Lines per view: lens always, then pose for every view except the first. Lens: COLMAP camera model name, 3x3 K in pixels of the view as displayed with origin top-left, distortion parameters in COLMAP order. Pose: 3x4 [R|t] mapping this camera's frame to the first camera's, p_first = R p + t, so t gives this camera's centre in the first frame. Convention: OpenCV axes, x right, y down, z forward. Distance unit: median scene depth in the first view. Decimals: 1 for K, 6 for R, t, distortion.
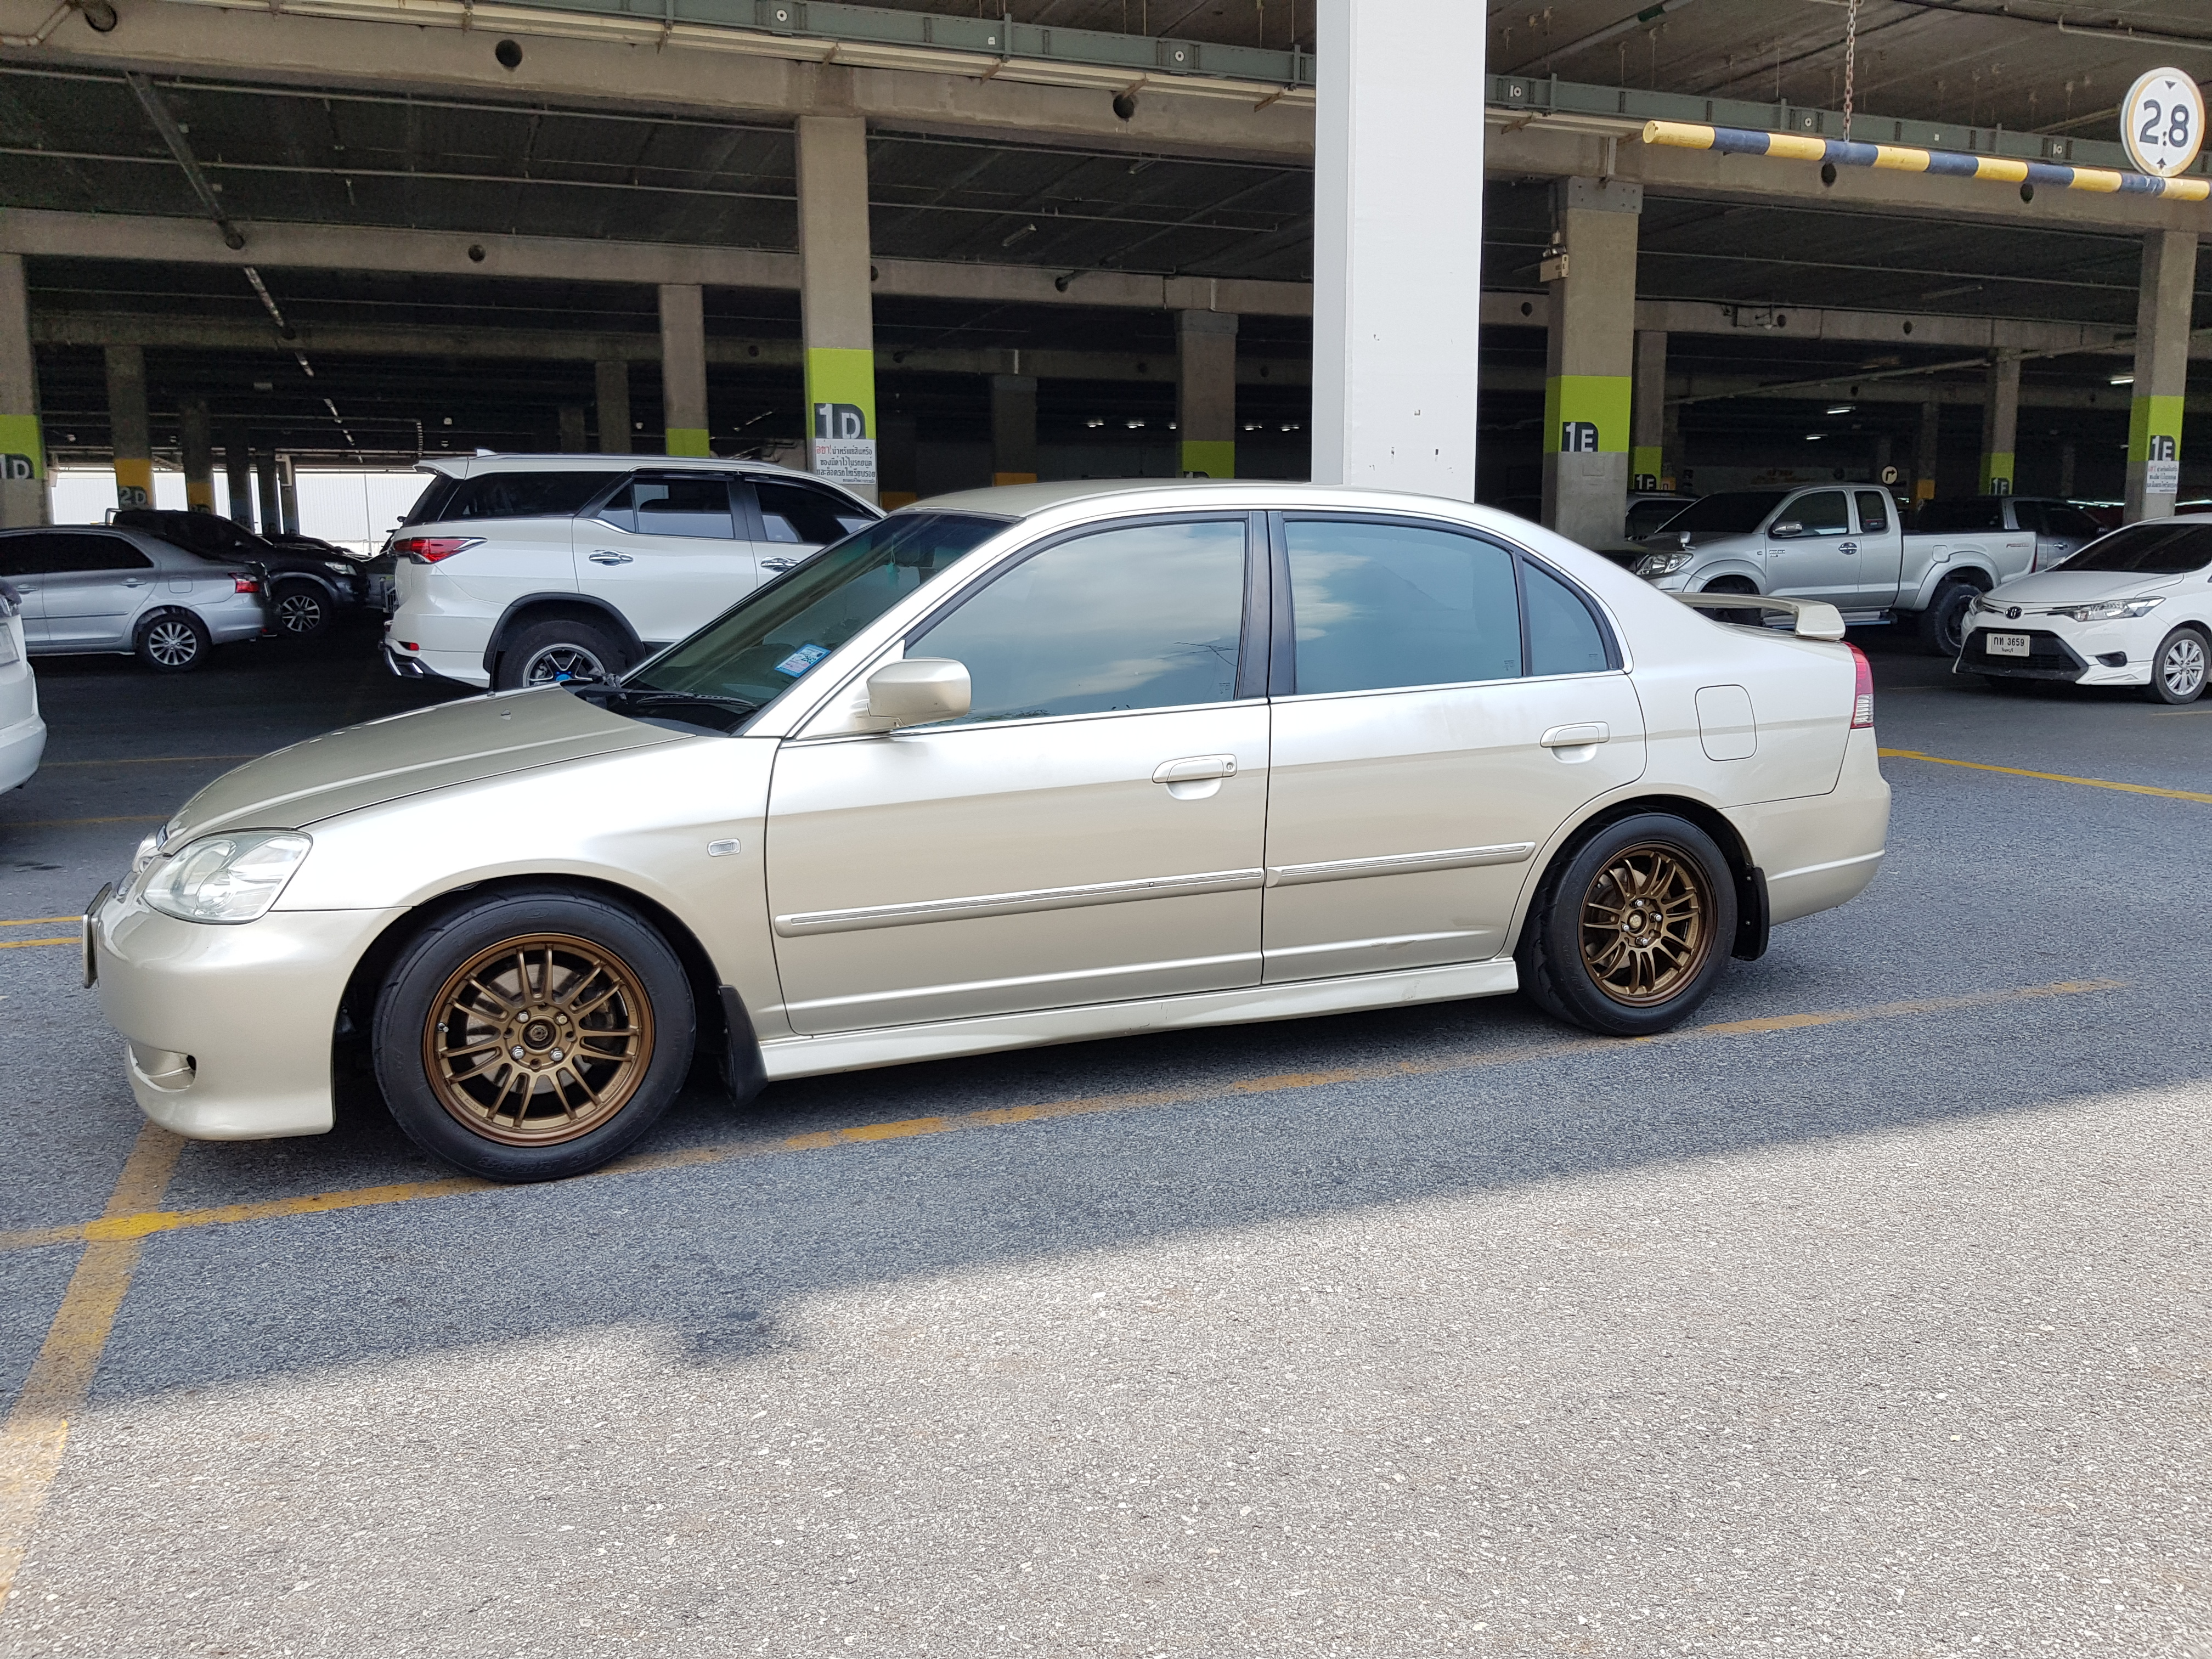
lens RADIAL K [[1732.3, 0, 1111.7], [0, 1732.3, 824.7], [0, 0, 1]] dist [0.007985, -0.032409]
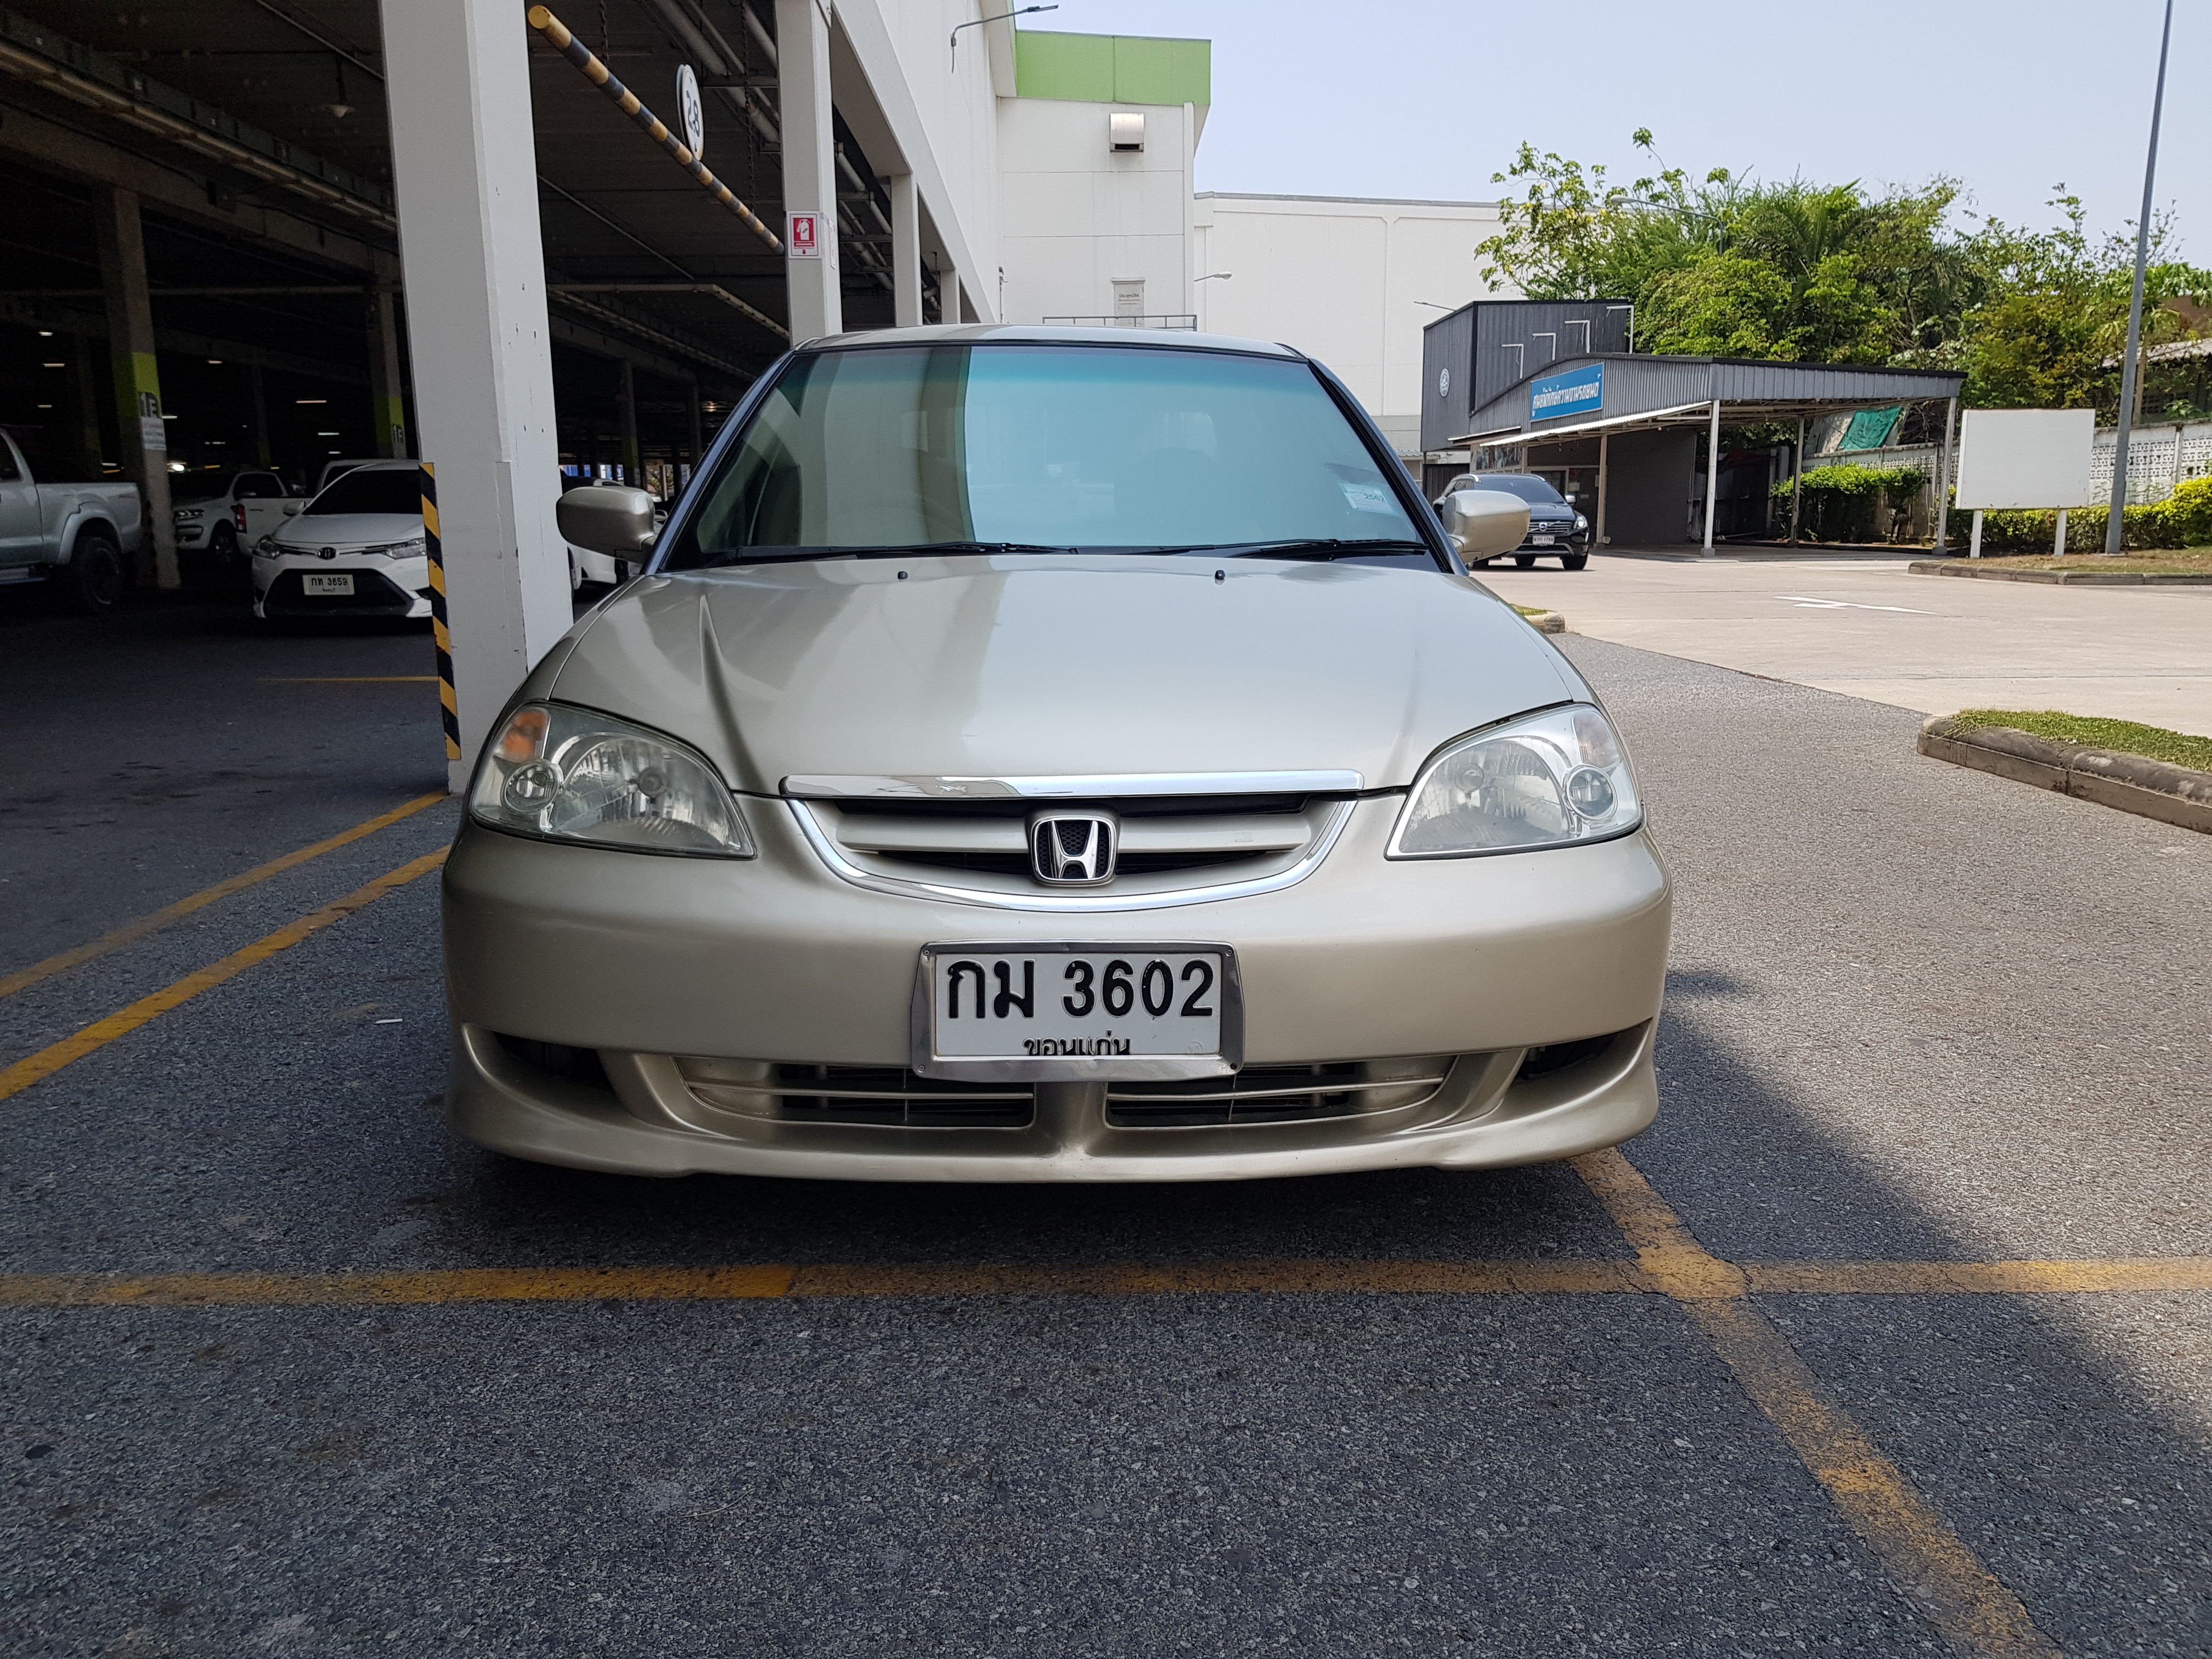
lens RADIAL K [[1732.3, 0, 1117.7], [0, 1732.3, 832.4], [0, 0, 1]] dist [0.007985, -0.032409]
pose [[0.345765, -0.167514, 0.923248, -0.285763], [0.152632, 0.980872, 0.120807, -0.013445], [-0.925824, 0.099147, 0.364719, 0.213878]]
